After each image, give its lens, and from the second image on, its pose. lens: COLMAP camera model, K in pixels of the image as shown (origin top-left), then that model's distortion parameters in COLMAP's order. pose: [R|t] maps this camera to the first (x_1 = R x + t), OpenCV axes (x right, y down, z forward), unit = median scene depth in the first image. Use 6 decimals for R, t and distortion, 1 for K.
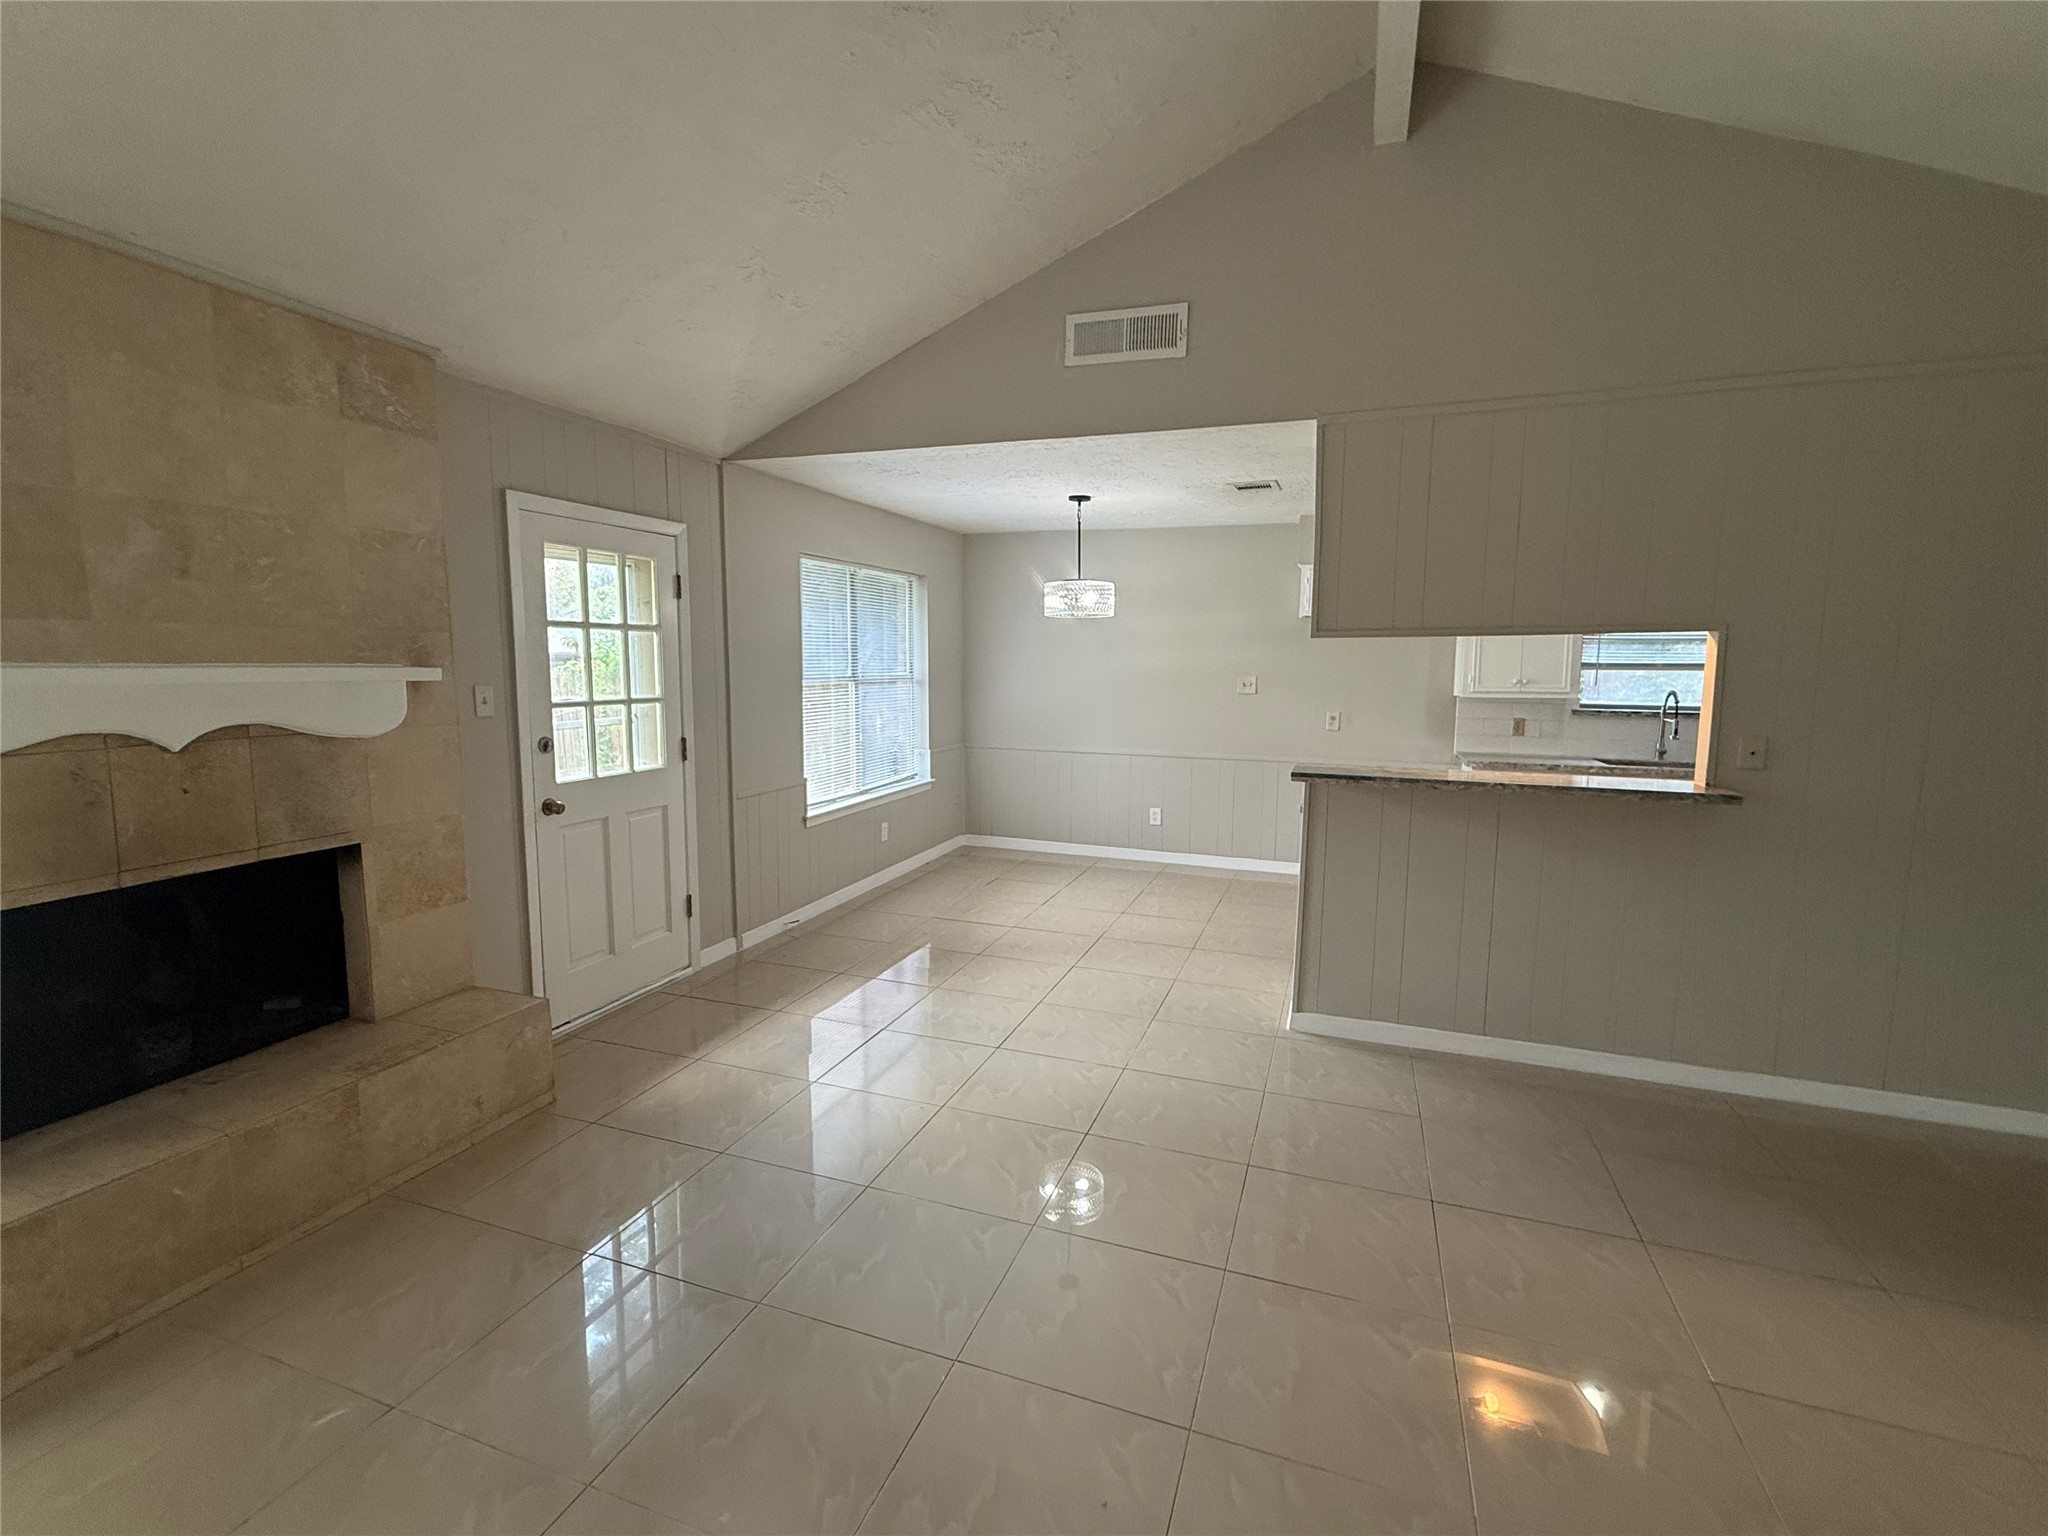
lens RADIAL K [[906.6, 0, 1022.4], [0, 906.6, 765.0], [0, 0, 1]] dist [-0.002890, 0.001680]
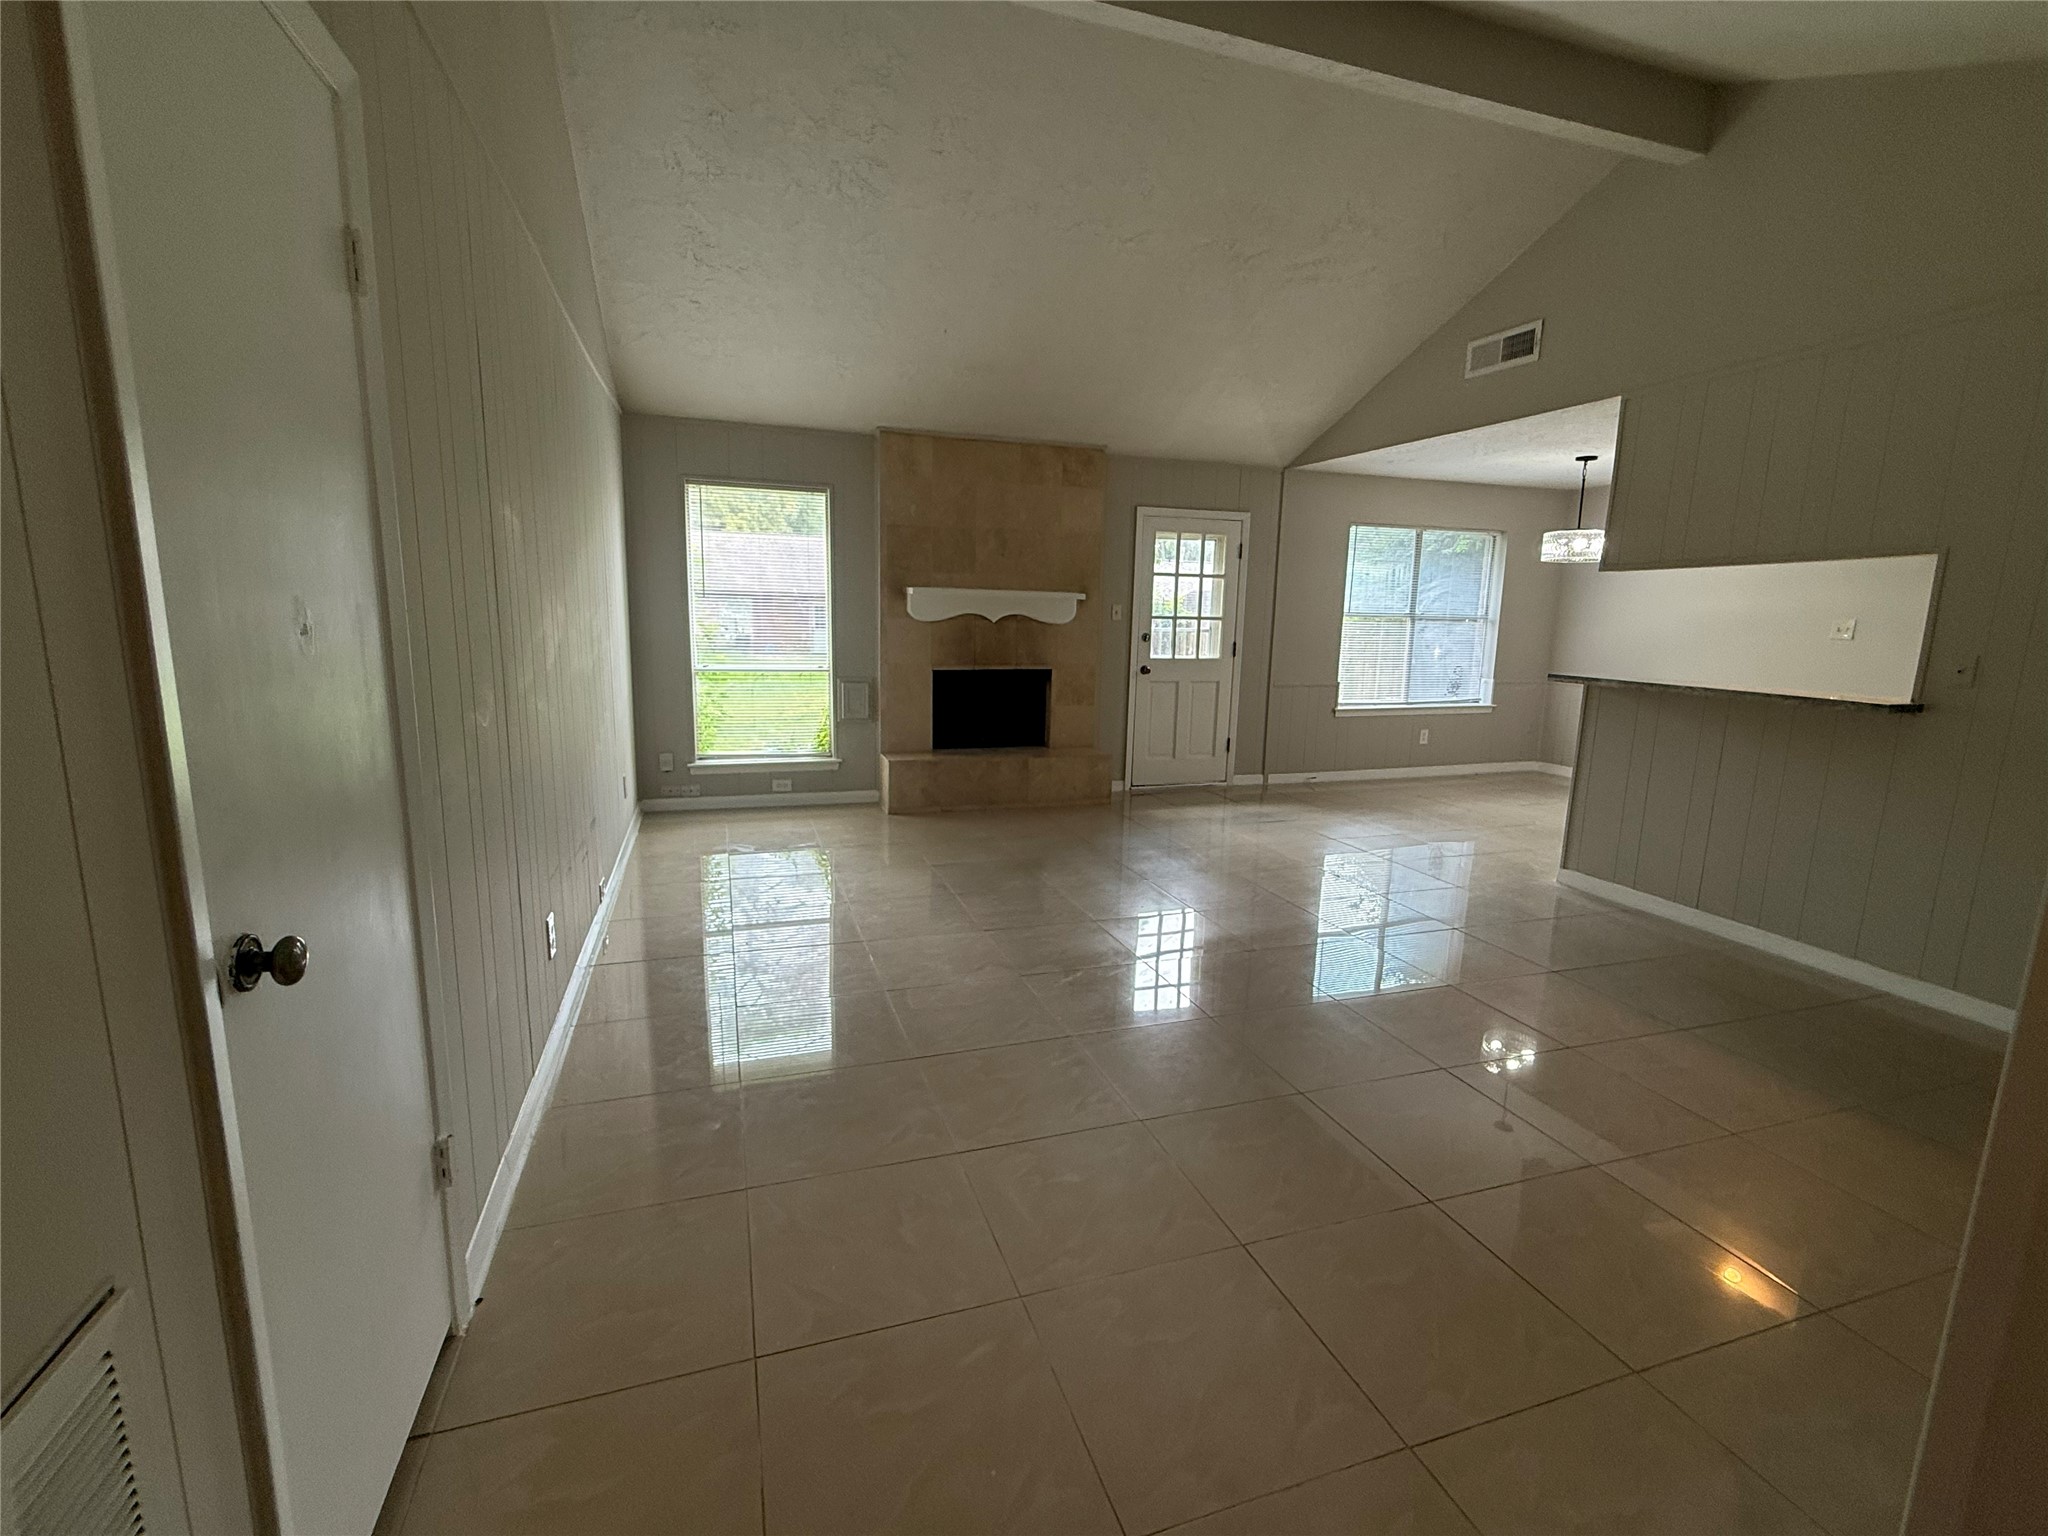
lens RADIAL K [[906.6, 0, 1022.1], [0, 906.6, 765.6], [0, 0, 1]] dist [-0.002890, 0.001680]
pose [[0.624835, 0.138674, -0.768343, 0.753932], [-0.108181, 0.989985, 0.090701, 0.092222], [0.773225, 0.026447, 0.633580, -0.382792]]
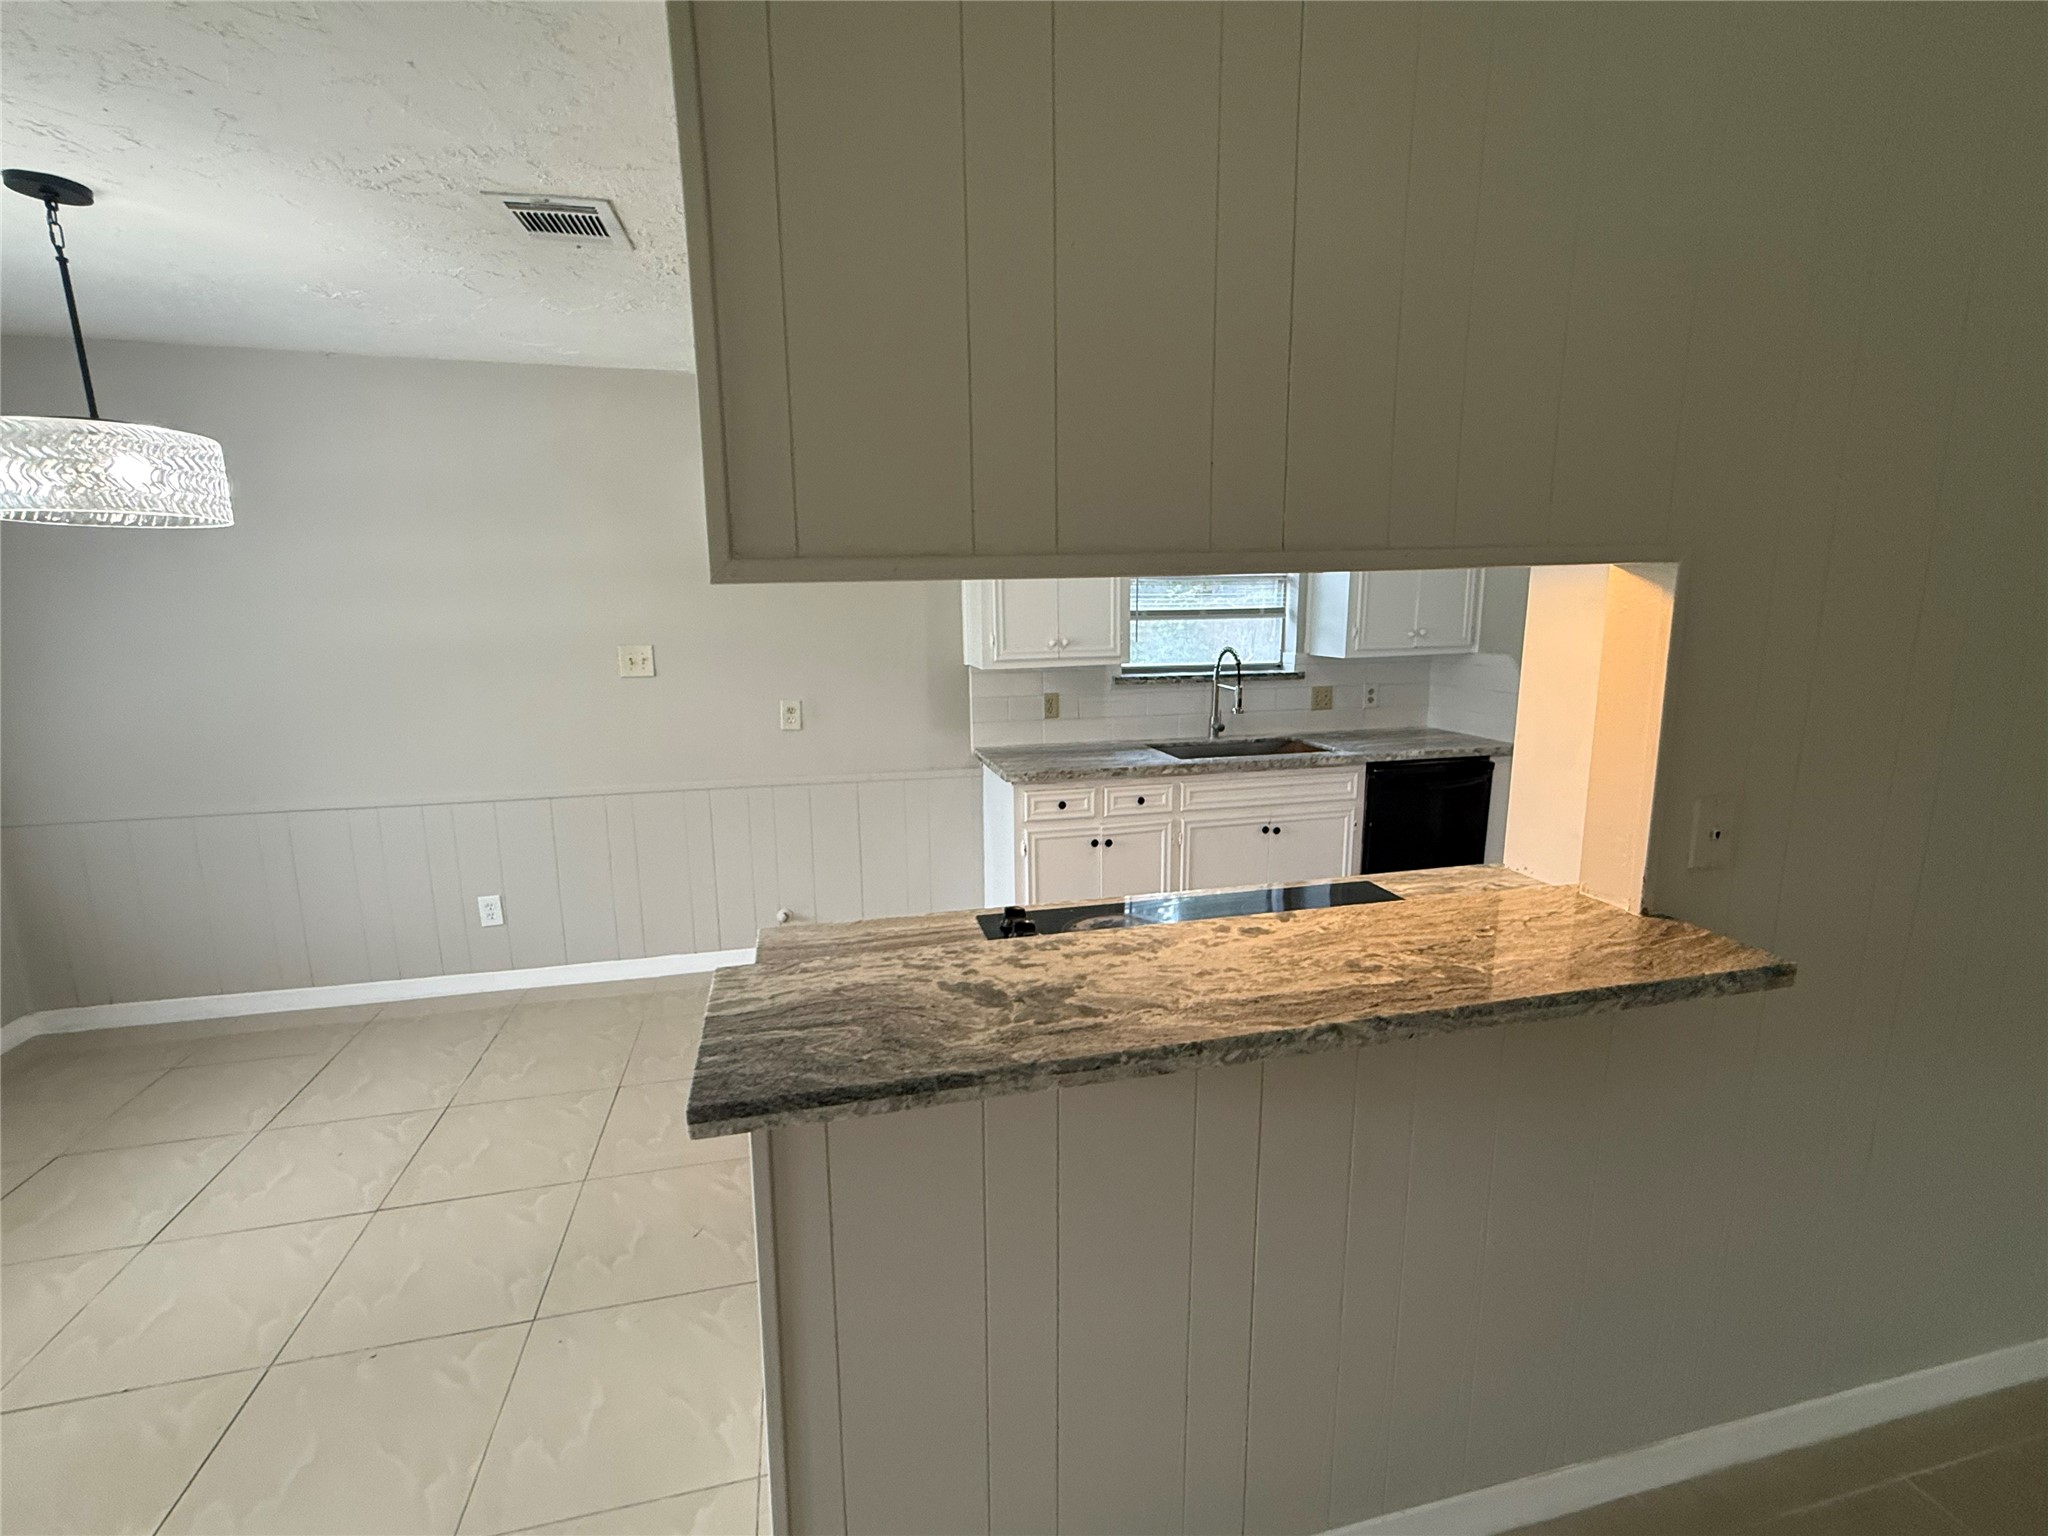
lens RADIAL K [[906.6, 0, 1025.1], [0, 906.6, 764.0], [0, 0, 1]] dist [-0.002890, 0.001680]
pose [[0.828038, -0.117383, 0.548246, 0.216764], [0.081068, 0.992629, 0.090089, -0.093298], [-0.554780, -0.030152, 0.831451, 0.649474]]
